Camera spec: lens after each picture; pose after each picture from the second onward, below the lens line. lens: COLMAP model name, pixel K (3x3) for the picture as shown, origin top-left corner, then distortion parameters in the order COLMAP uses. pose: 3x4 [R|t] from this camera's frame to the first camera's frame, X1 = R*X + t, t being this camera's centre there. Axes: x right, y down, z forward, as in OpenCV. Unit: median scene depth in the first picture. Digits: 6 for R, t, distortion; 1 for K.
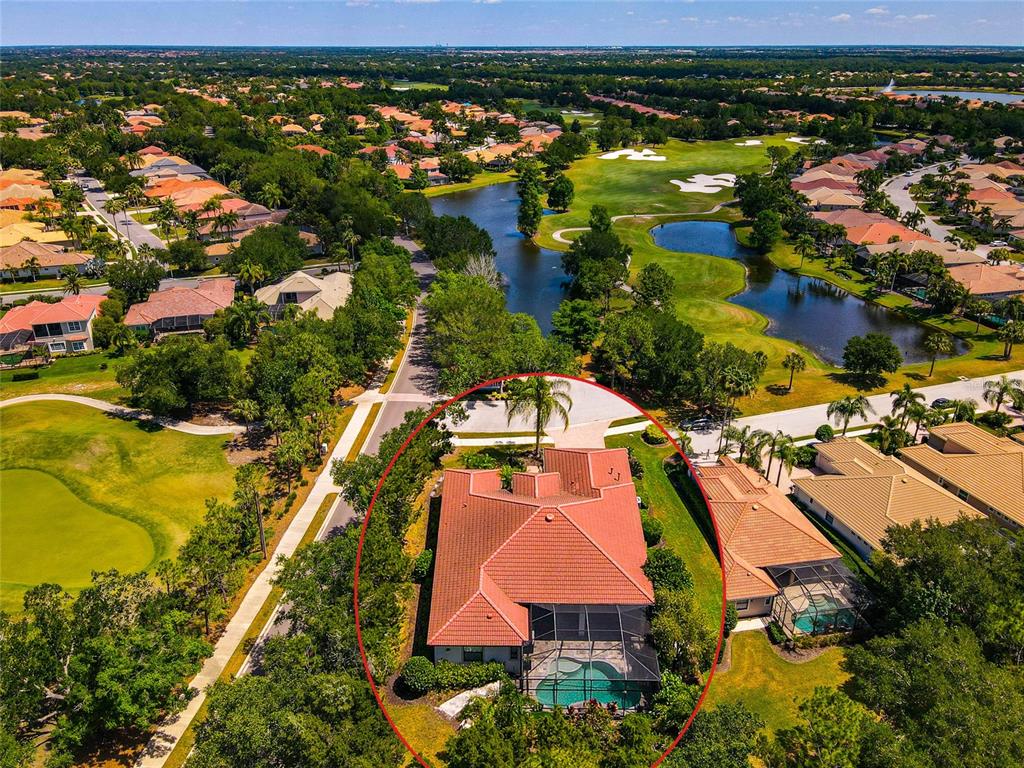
lens RADIAL K [[765.5, 0, 511.4], [0, 765.5, 383.7], [0, 0, 1]] dist [0.003212, 0.002760]
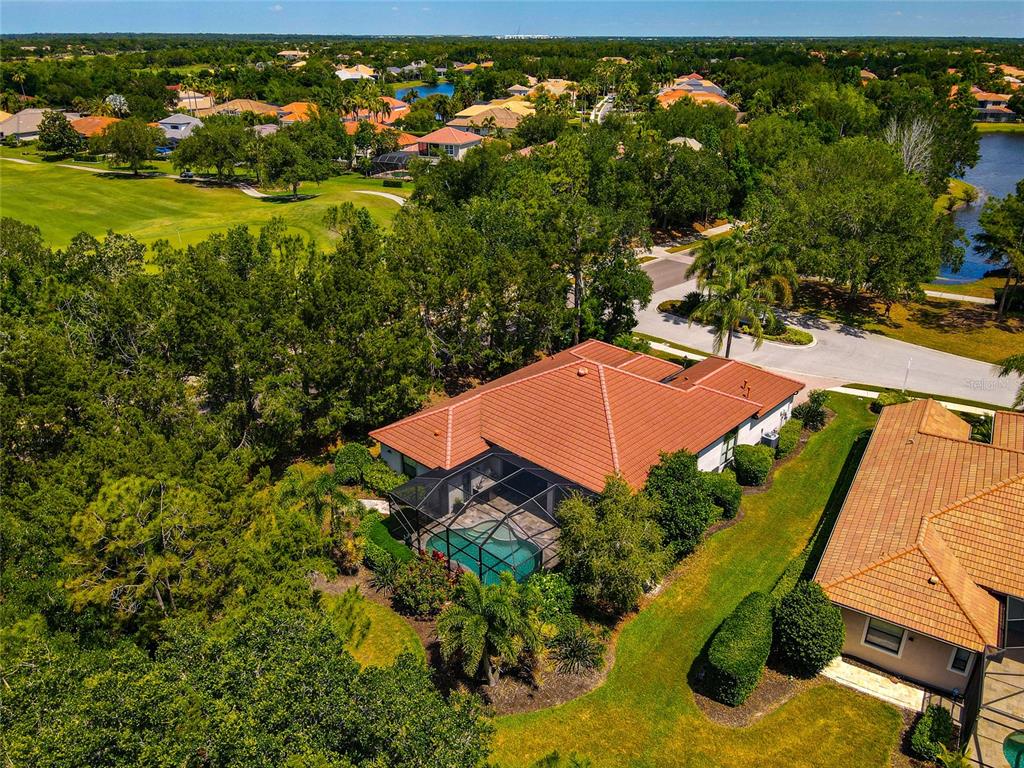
lens RADIAL K [[765.5, 0, 512.2], [0, 765.5, 382.3], [0, 0, 1]] dist [0.003212, 0.002760]
pose [[0.731841, 0.280318, -0.621152, 0.209008], [-0.280488, 0.954600, 0.100328, 0.094405], [0.621075, 0.100802, 0.777242, 0.295311]]
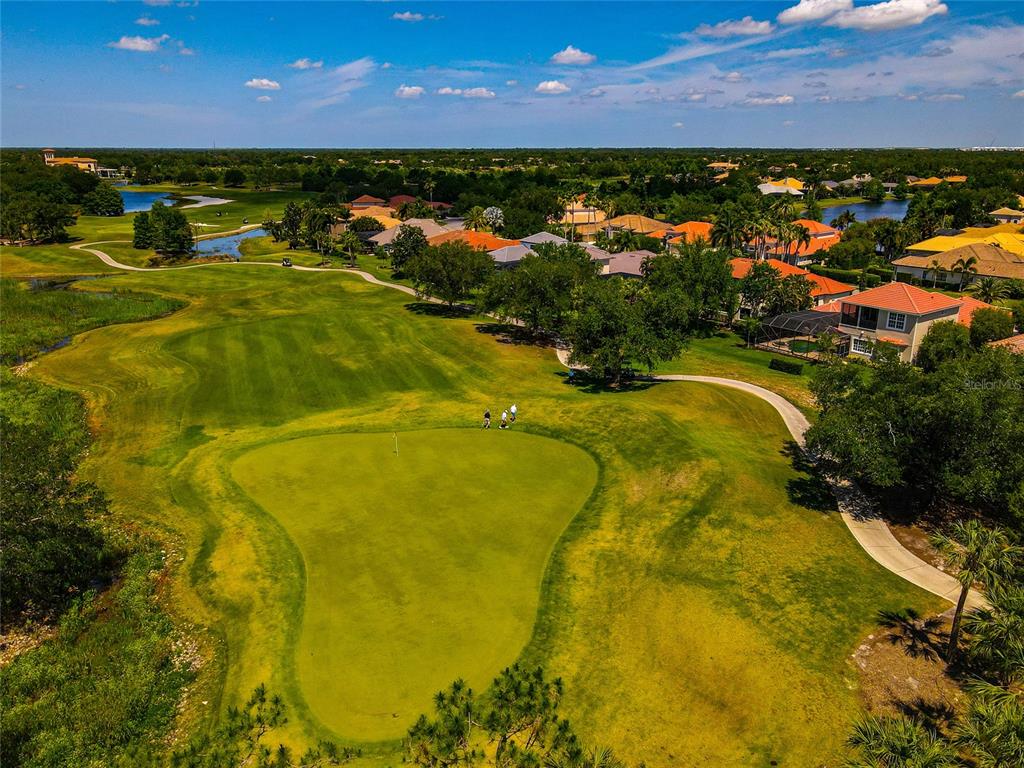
lens RADIAL K [[765.5, 0, 512.4], [0, 765.5, 383.2], [0, 0, 1]] dist [0.003212, 0.002760]
pose [[0.290720, 0.277006, -0.915833, -0.097011], [-0.391465, 0.907832, 0.150320, -0.003503], [0.873062, 0.314815, 0.372363, 0.533751]]
